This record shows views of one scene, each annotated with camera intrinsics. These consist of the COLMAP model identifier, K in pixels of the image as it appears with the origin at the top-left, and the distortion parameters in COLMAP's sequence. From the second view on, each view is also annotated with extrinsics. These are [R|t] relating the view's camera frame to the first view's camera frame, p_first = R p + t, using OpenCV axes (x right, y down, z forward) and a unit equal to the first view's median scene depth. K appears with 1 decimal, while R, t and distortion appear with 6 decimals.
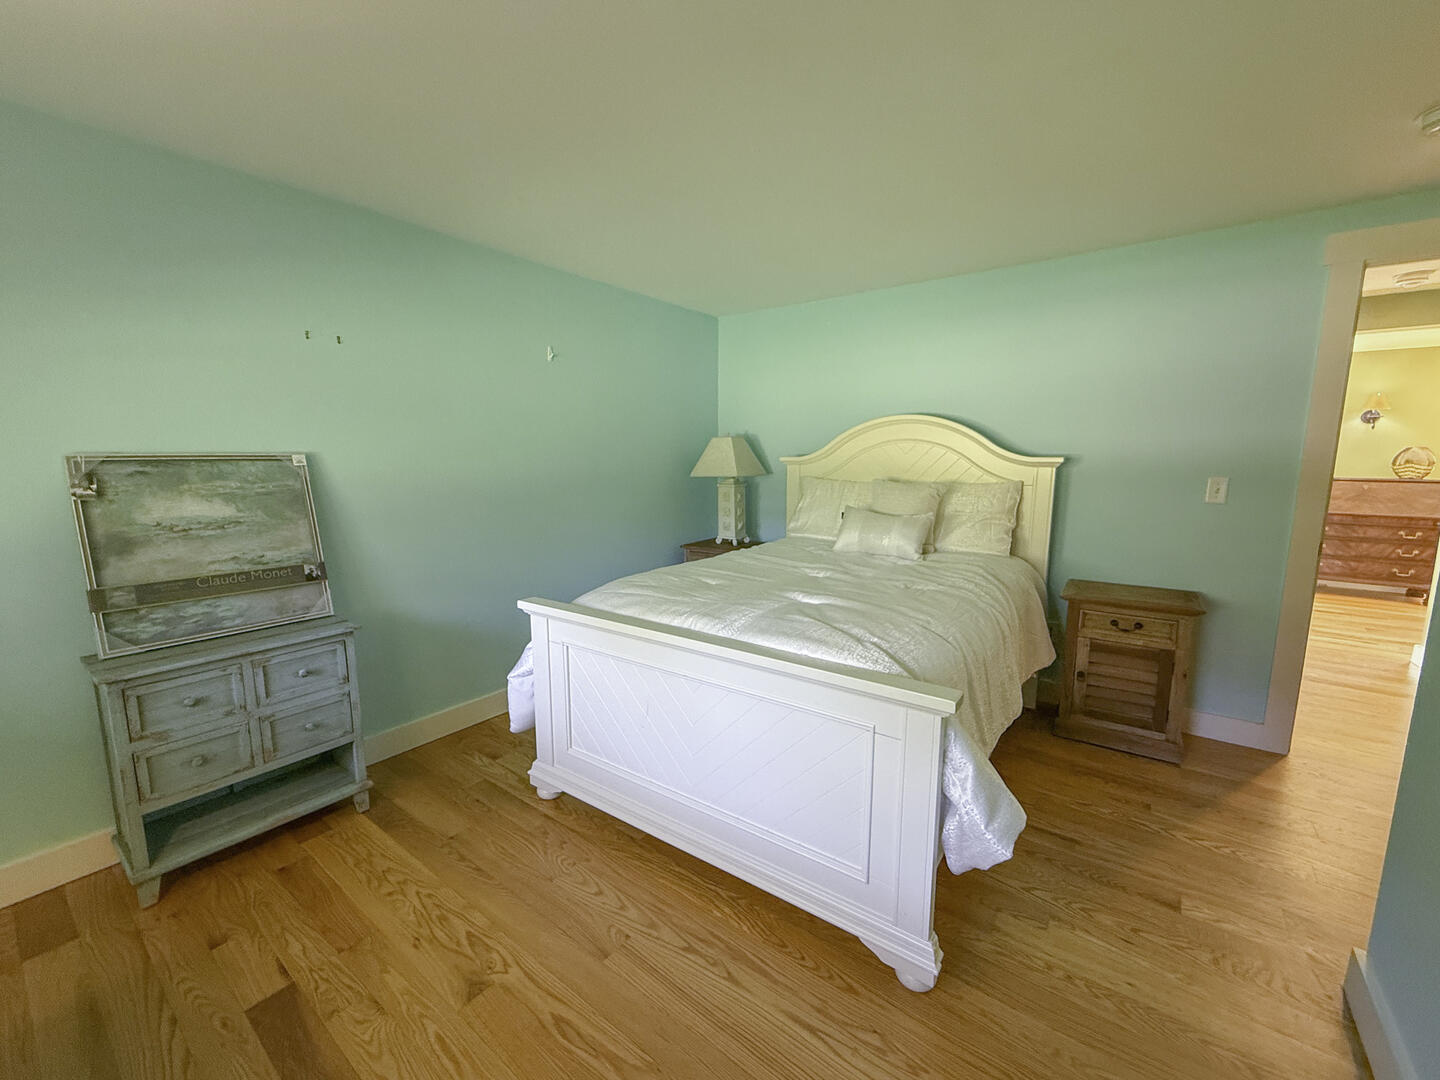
lens RADIAL K [[590.9, 0, 713.5], [0, 590.9, 541.9], [0, 0, 1]] dist [0.000030, -0.000046]
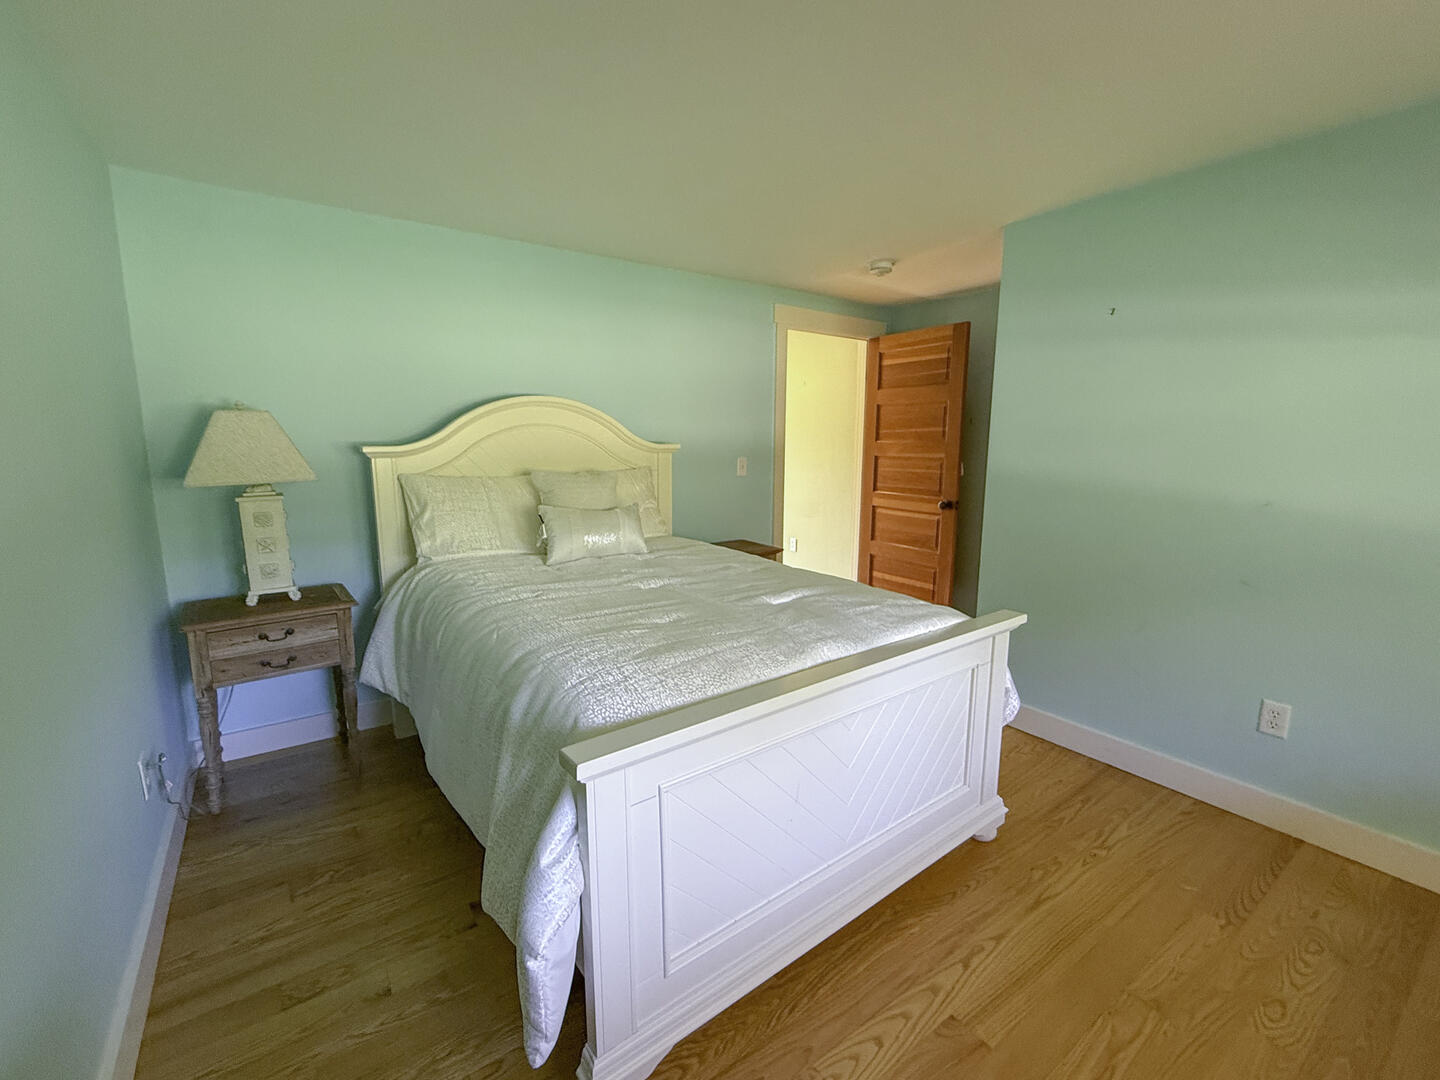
lens RADIAL K [[618.5, 0, 720.0], [0, 618.5, 540.0], [0, 0, 1]] dist [-0.002599, -0.000405]
pose [[0.291213, -0.155141, 0.943995, -0.799794], [0.140493, 0.983000, 0.118210, -0.128221], [-0.946286, 0.098200, 0.308059, 0.804293]]
